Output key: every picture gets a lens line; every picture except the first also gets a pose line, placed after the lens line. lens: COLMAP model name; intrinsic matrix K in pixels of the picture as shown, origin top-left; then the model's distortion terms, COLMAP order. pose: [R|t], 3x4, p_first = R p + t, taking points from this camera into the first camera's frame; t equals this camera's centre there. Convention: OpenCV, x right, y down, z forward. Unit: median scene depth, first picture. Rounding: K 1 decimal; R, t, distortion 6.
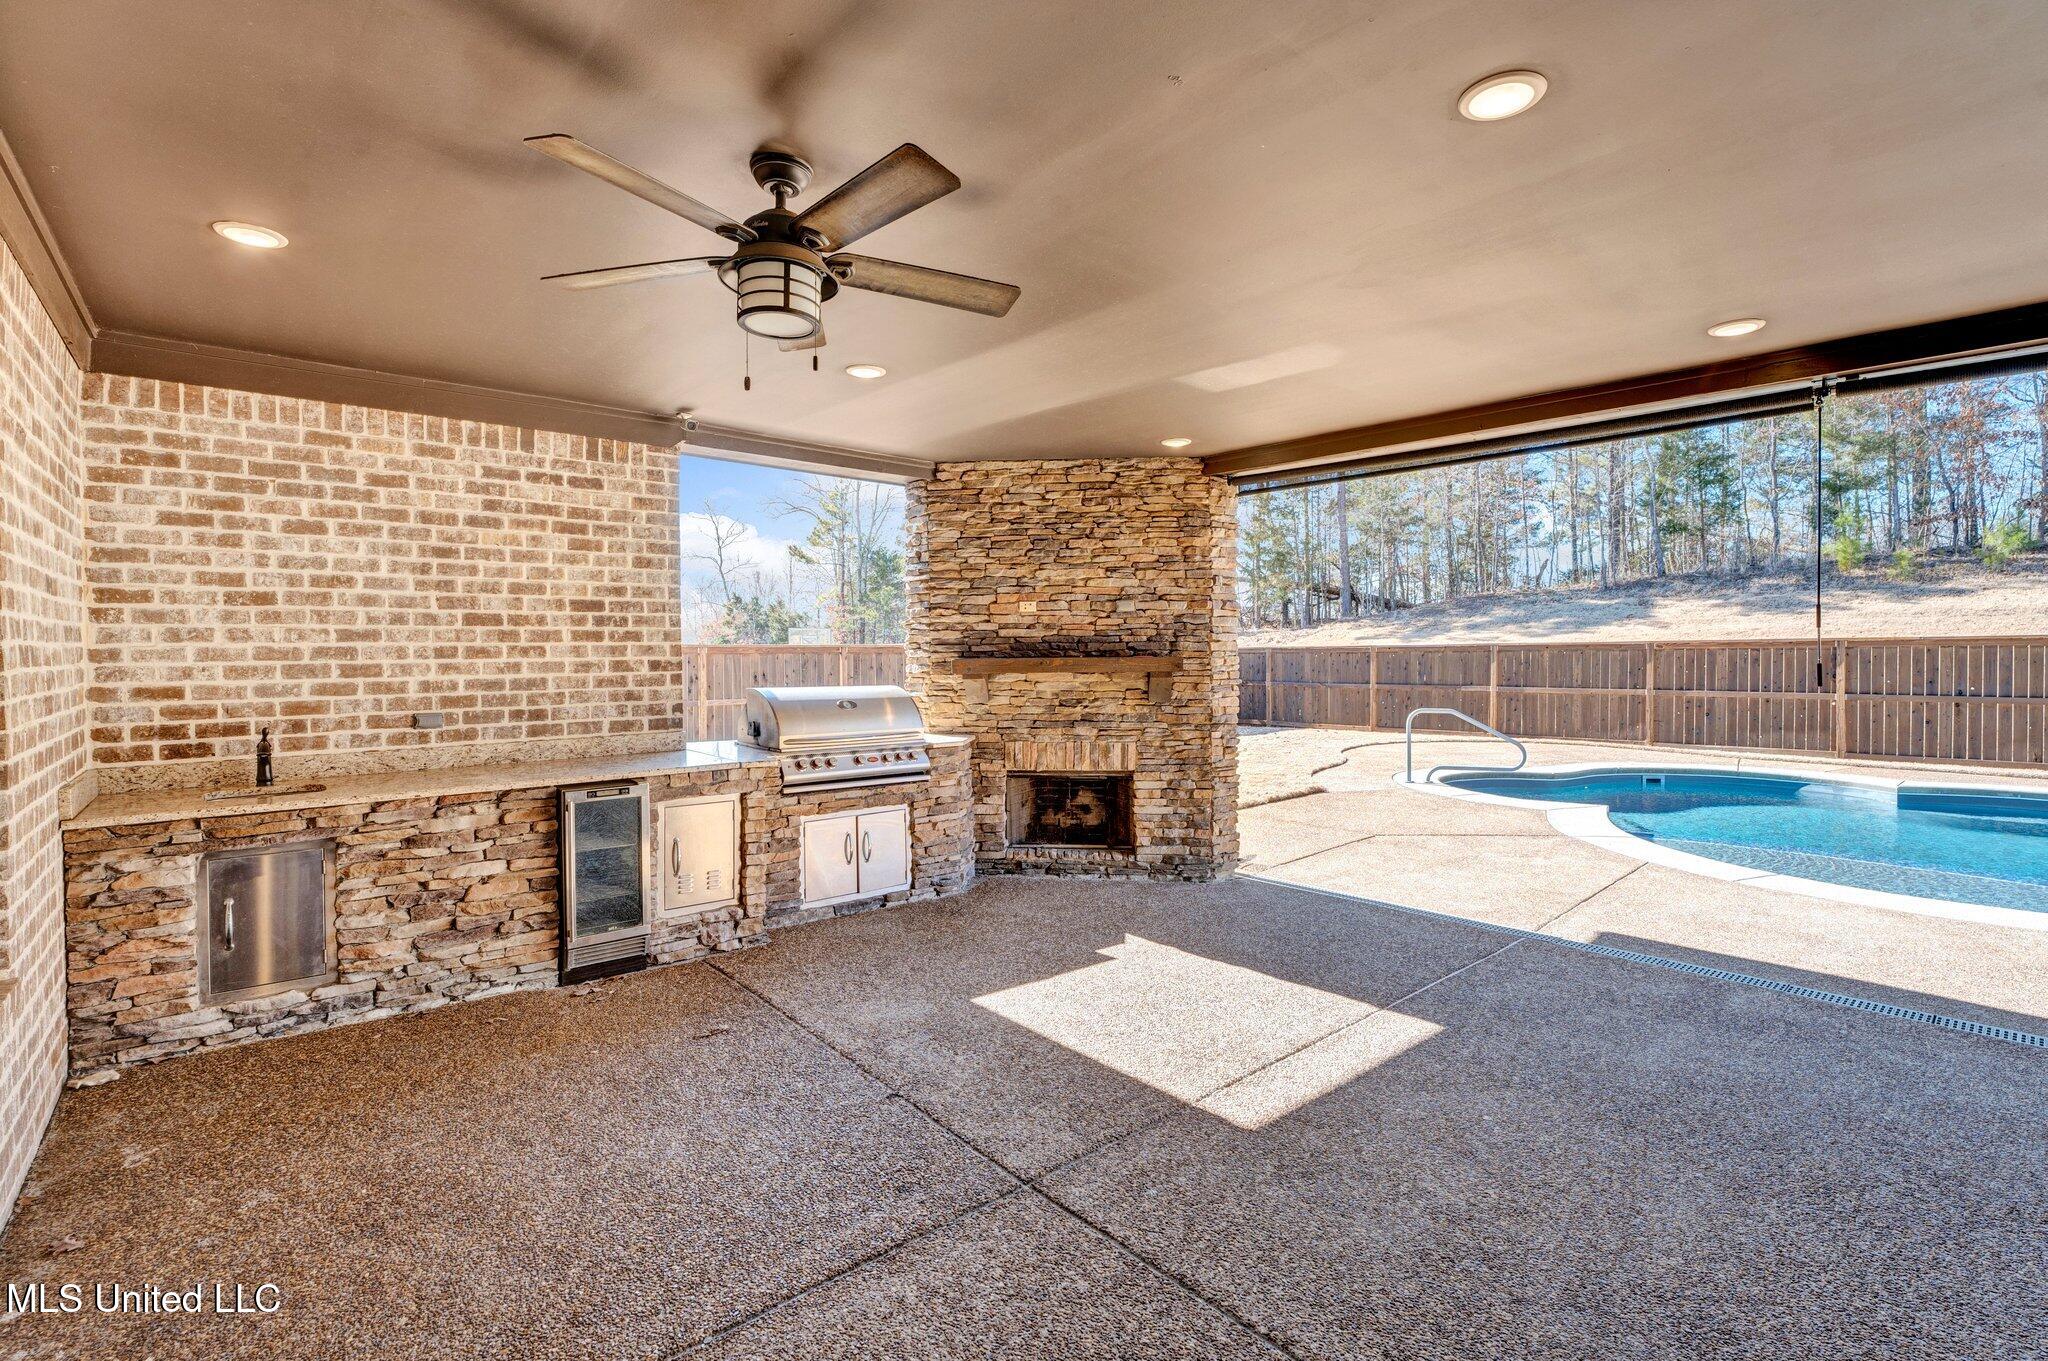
lens RADIAL K [[920.7, 0, 1032.8], [0, 920.7, 664.3], [0, 0, 1]] dist [-0.028968, 0.000181]
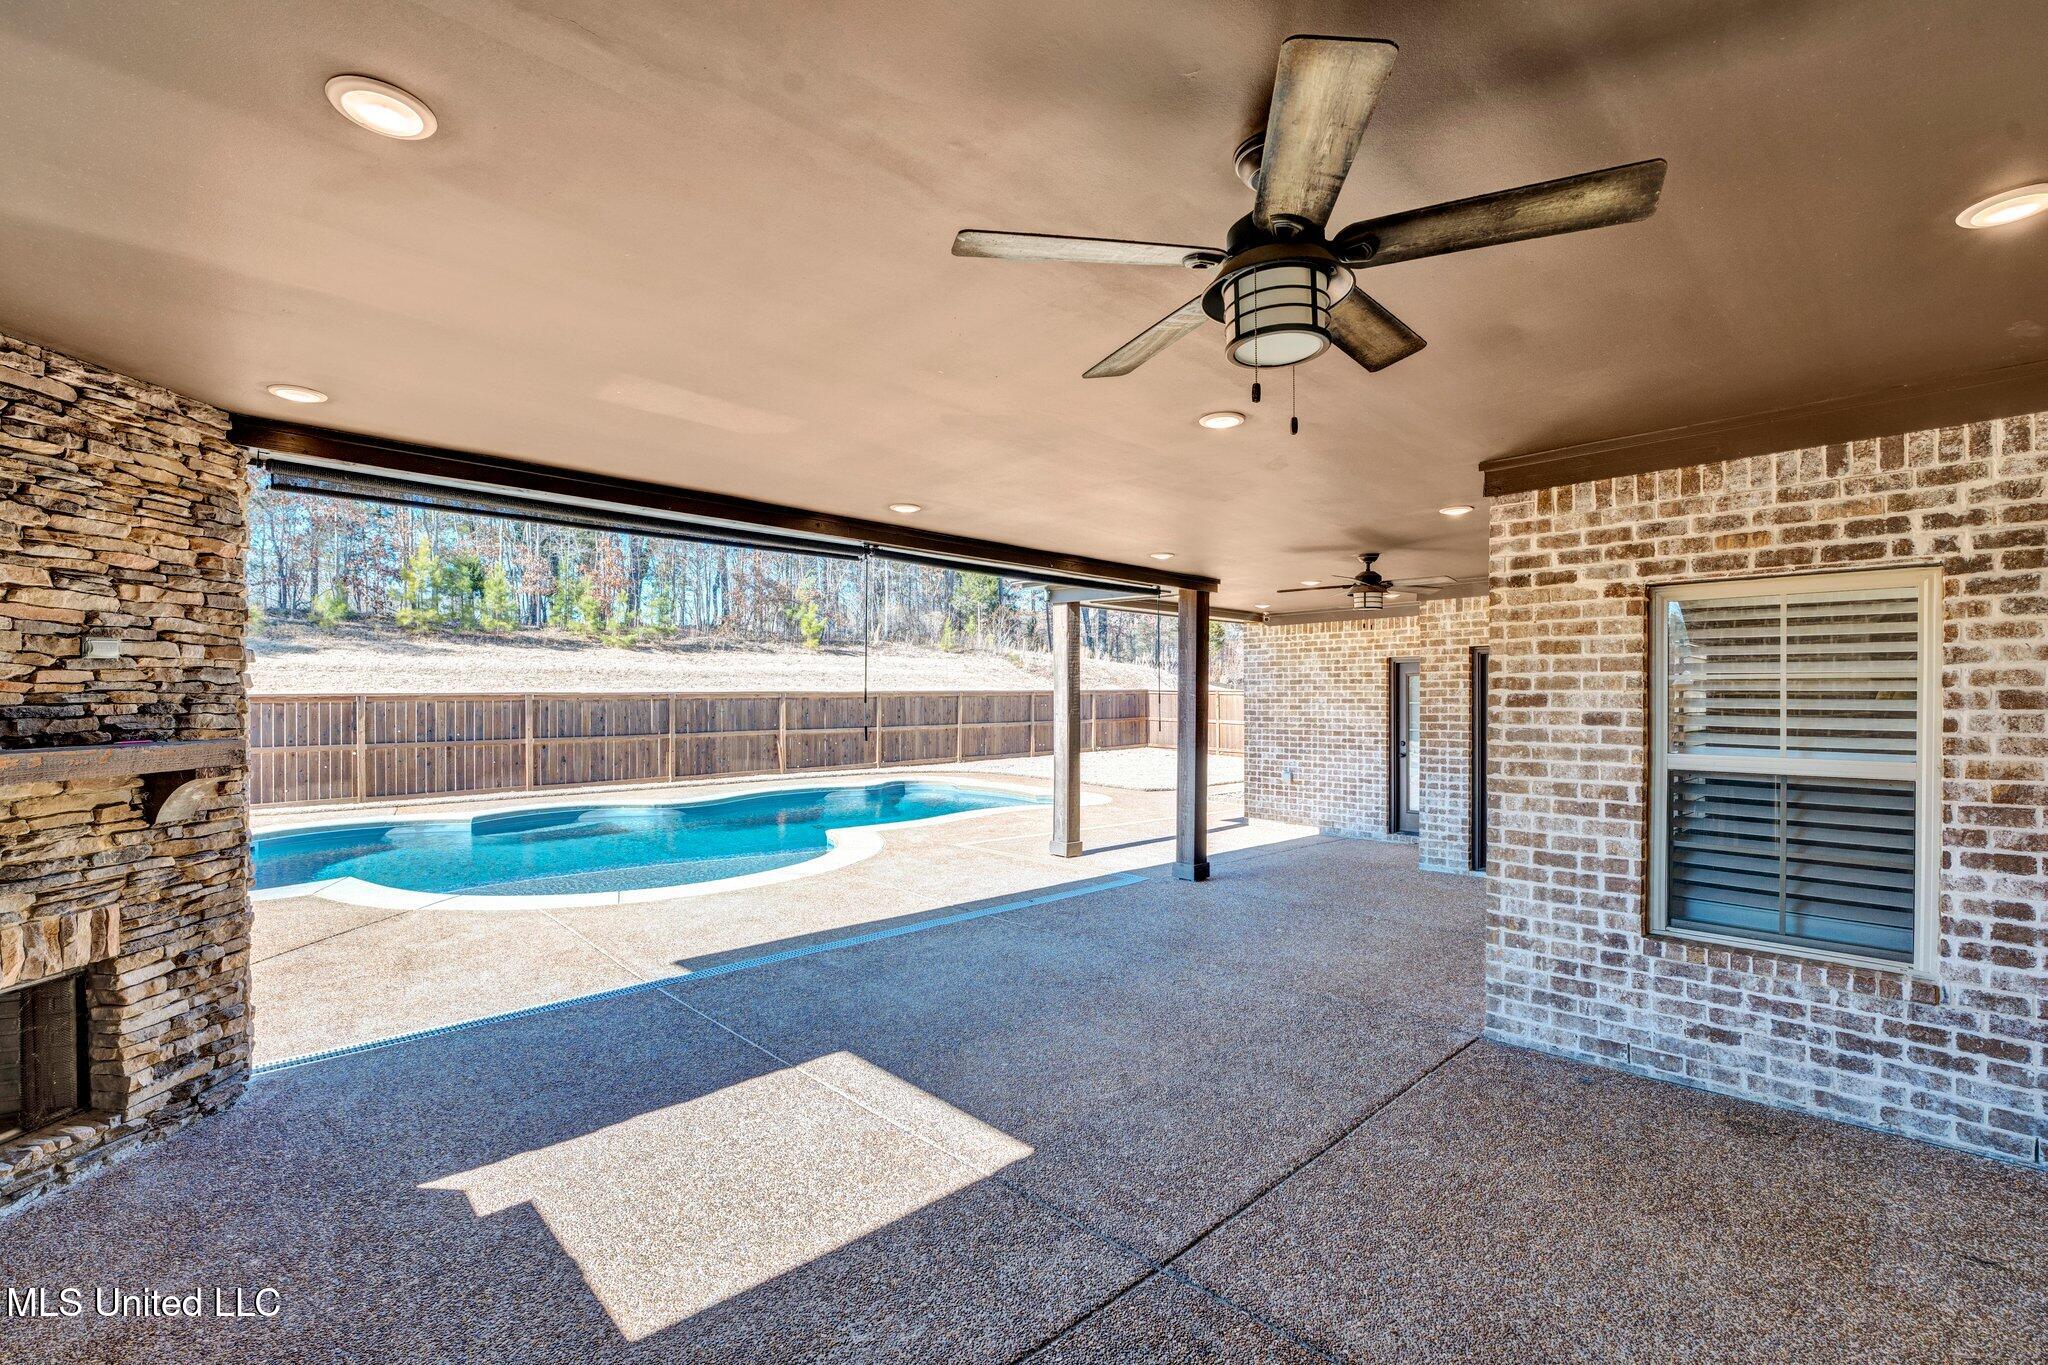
lens RADIAL K [[880.7, 0, 1015.2], [0, 880.7, 696.4], [0, 0, 1]] dist [-0.033268, 0.007245]
pose [[-0.029867, 0.002701, 0.999550, -0.402513], [0.013200, 0.999910, -0.002307, -0.027362], [-0.999467, 0.013126, -0.029900, 0.491080]]
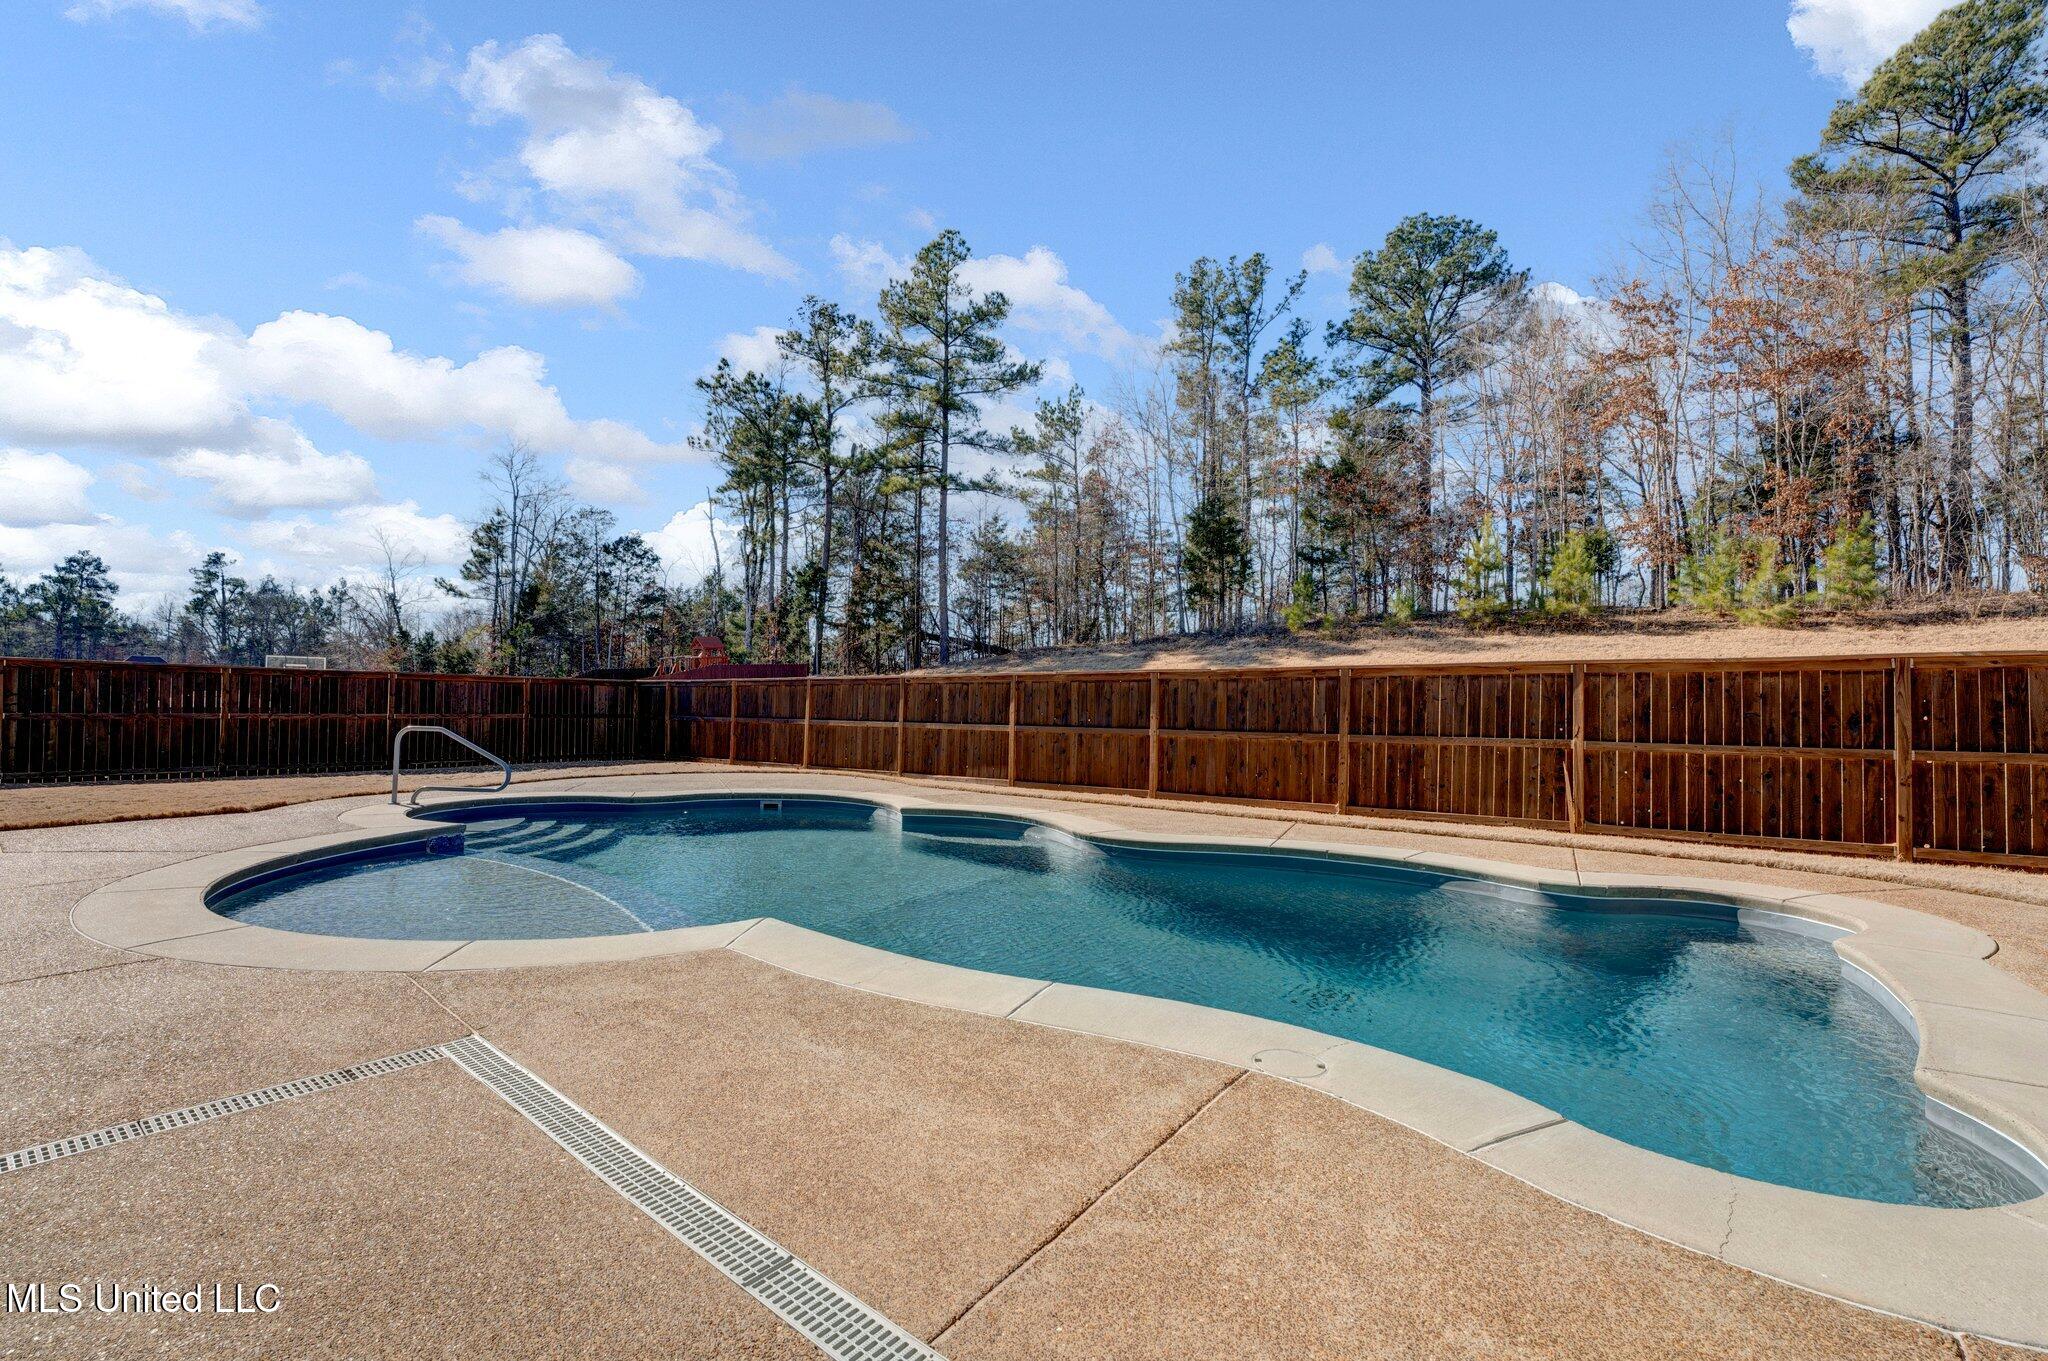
lens RADIAL K [[880.7, 0, 1015.2], [0, 880.7, 694.4], [0, 0, 1]] dist [-0.033268, 0.007245]
pose [[0.975348, 0.021761, 0.219599, 1.451782], [-0.016765, 0.999557, -0.024591, 0.046542], [-0.220037, 0.020303, 0.975280, -0.032118]]
